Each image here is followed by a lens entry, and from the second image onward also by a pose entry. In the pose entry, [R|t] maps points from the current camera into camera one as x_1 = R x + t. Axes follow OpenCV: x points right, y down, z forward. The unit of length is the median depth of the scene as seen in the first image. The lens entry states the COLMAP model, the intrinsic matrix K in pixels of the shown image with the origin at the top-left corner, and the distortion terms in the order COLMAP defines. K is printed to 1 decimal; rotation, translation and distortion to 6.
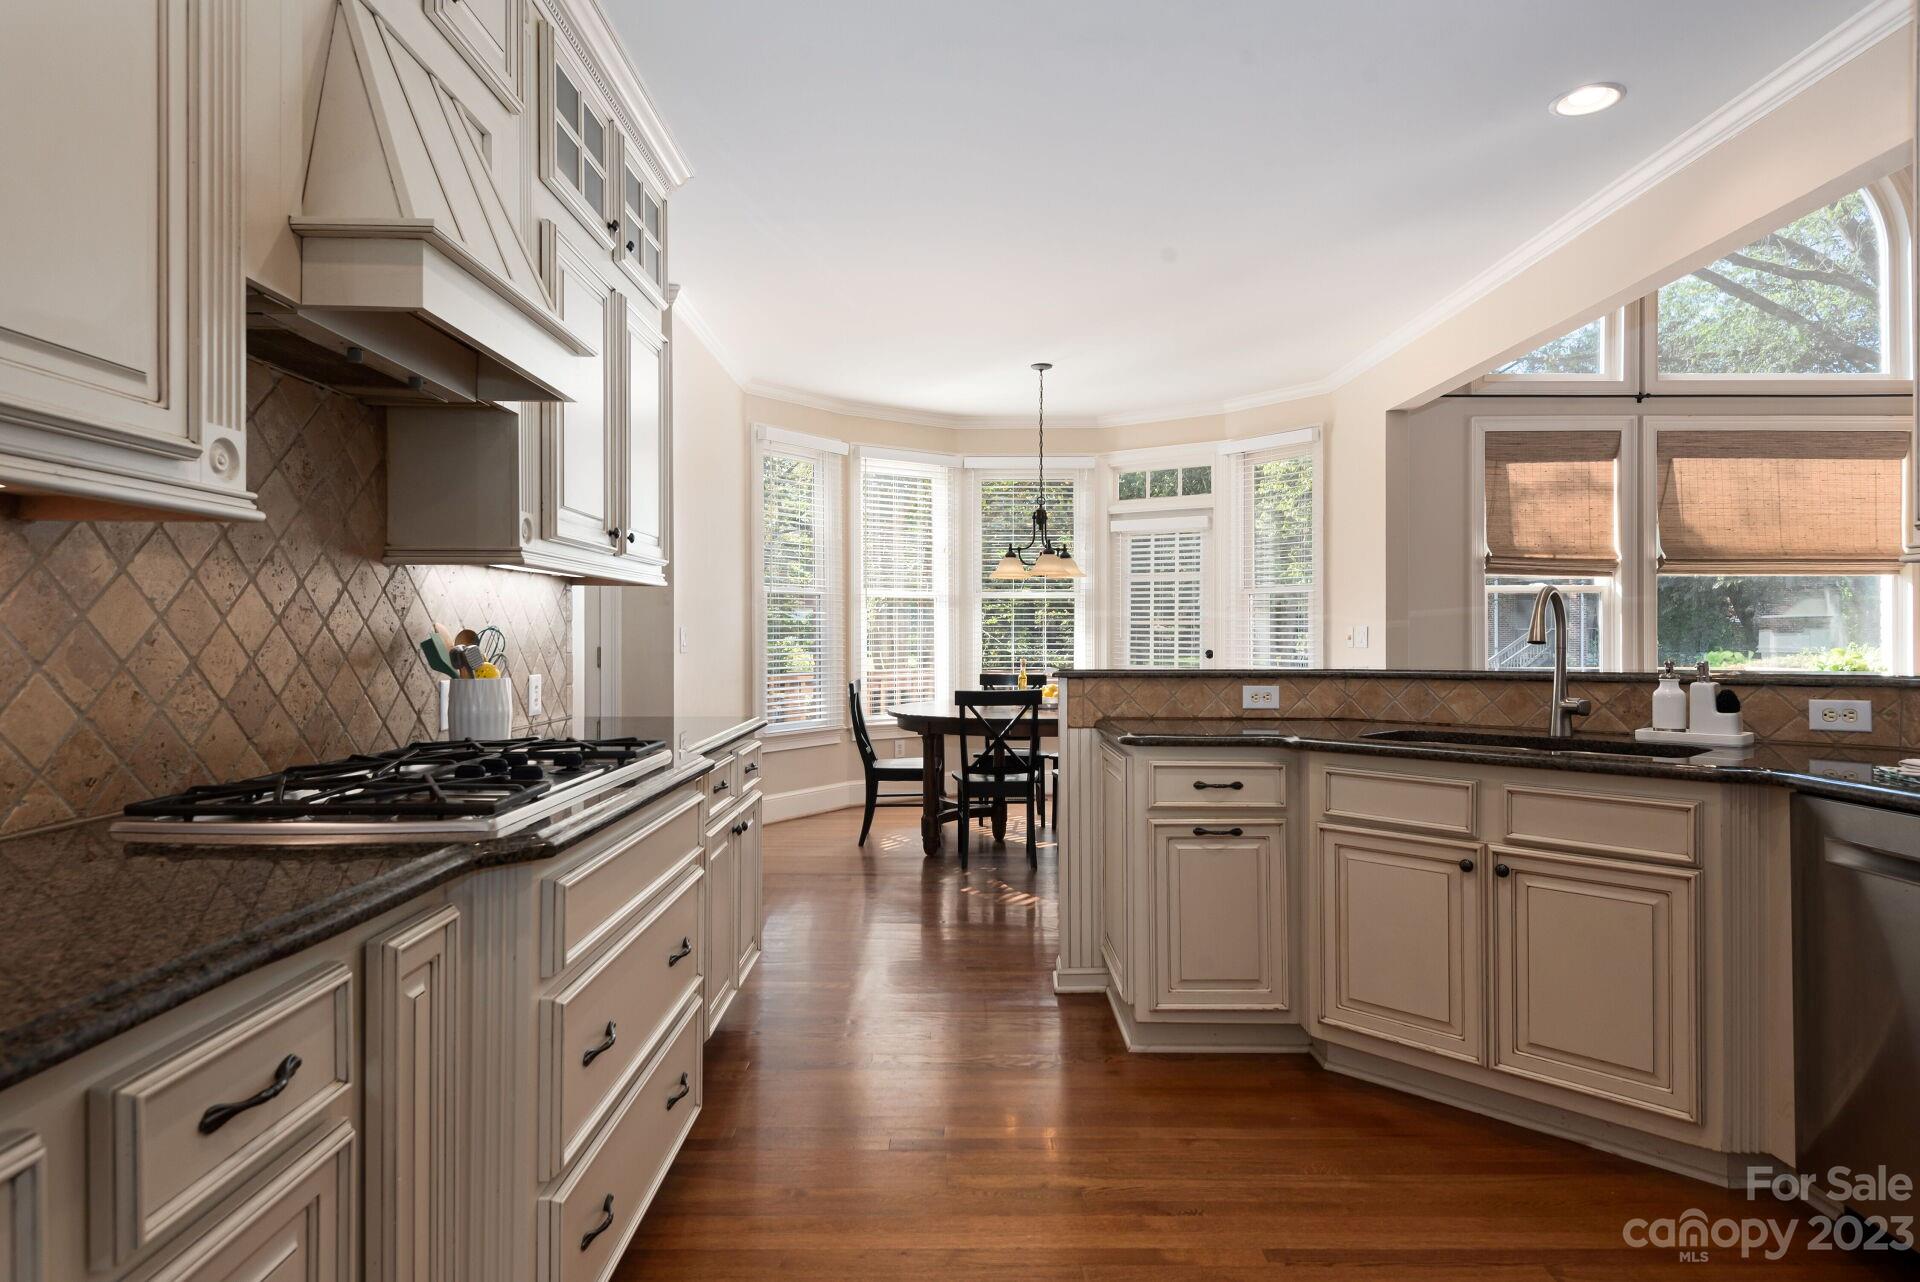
lens RADIAL K [[1078.8, 0, 964.5], [0, 1078.8, 634.8], [0, 0, 1]] dist [0.002380, -0.006638]
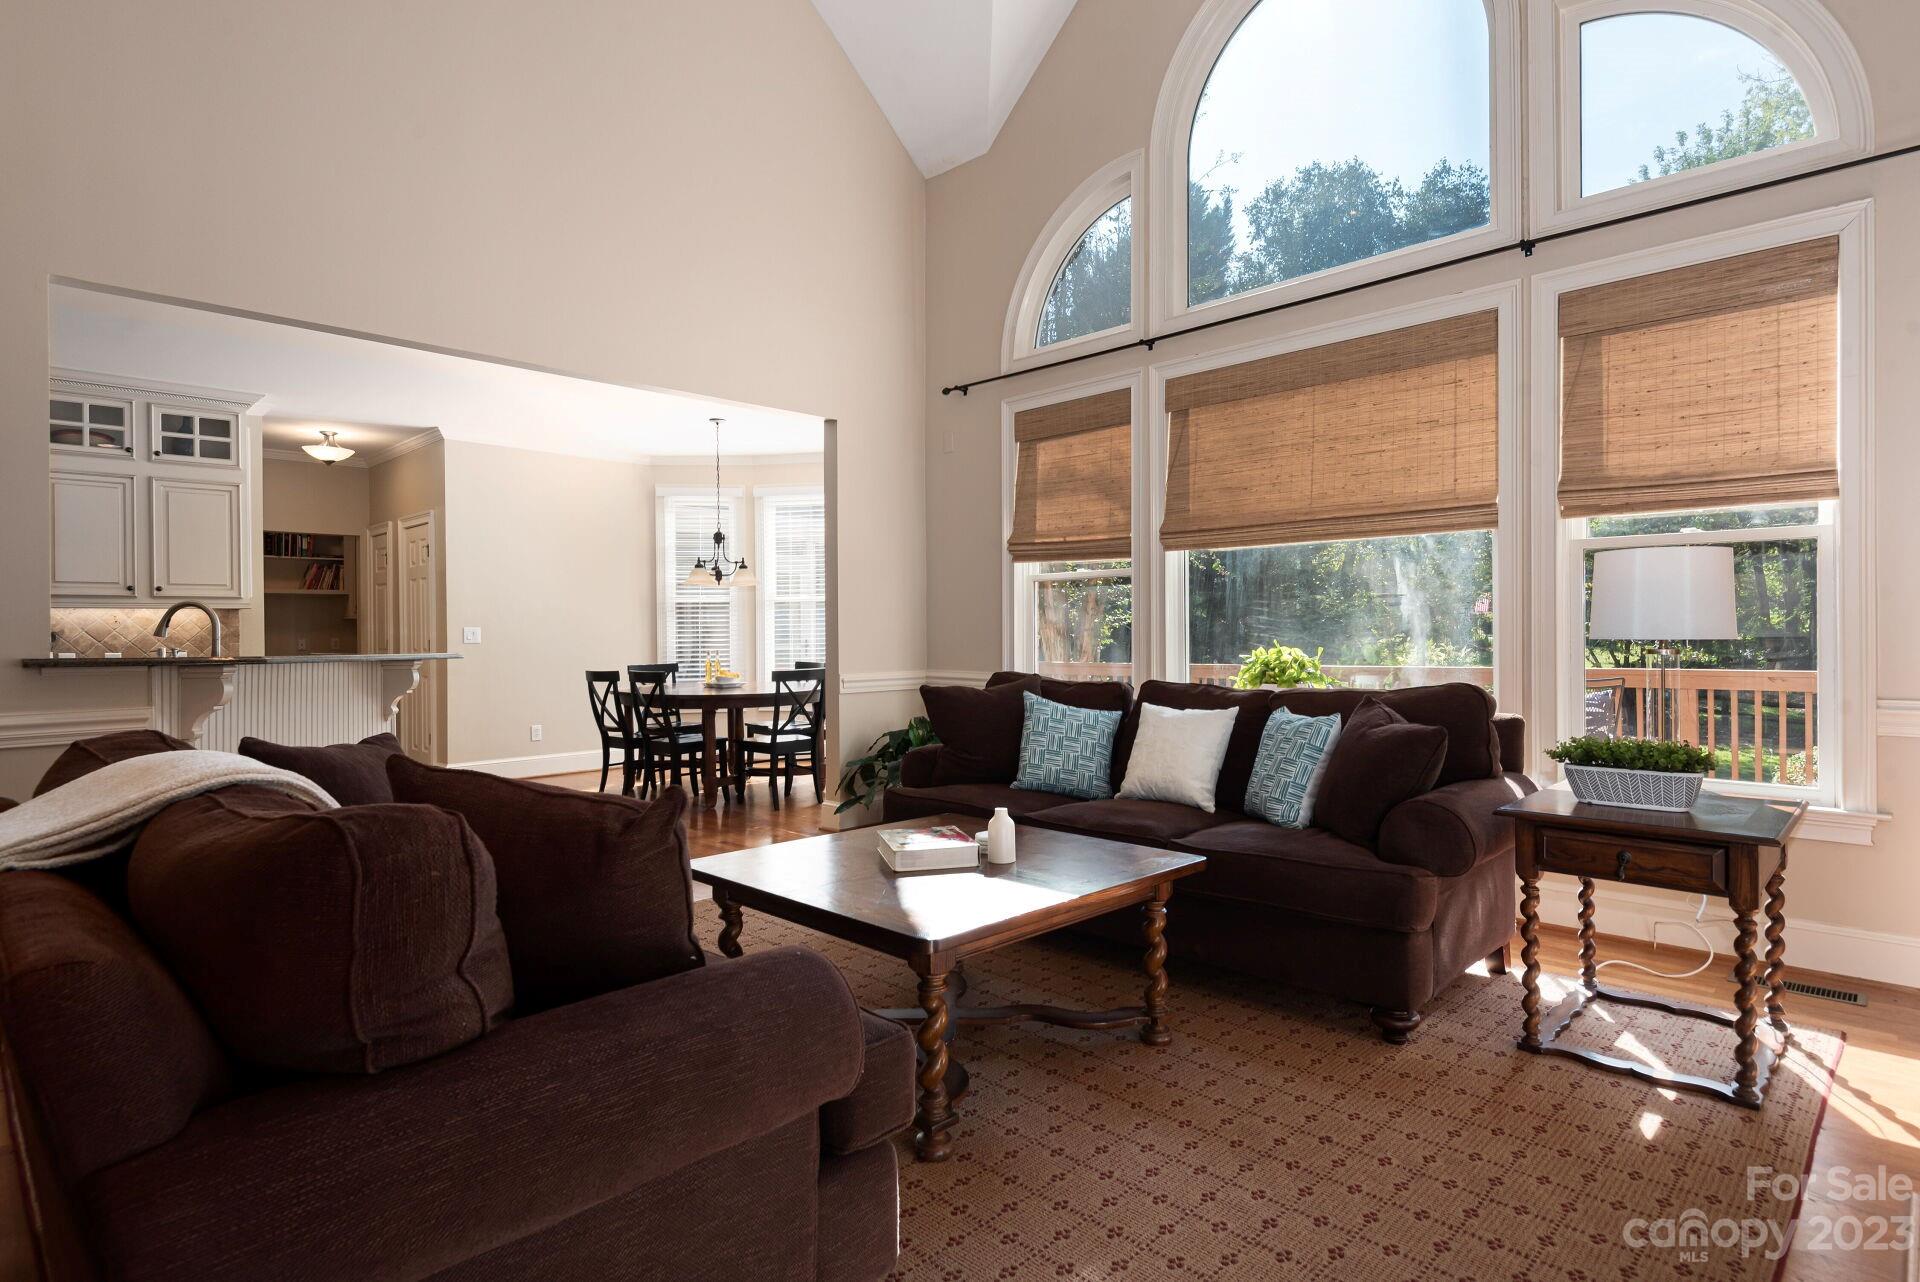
lens RADIAL K [[1012.5, 0, 961.7], [0, 1012.5, 634.6], [0, 0, 1]] dist [-0.002743, 0.000096]
pose [[0.700649, 0.000287, -0.713506, 1.179279], [0.008156, 0.999931, 0.008412, 0.001425], [0.713459, -0.011713, 0.700599, 0.360943]]
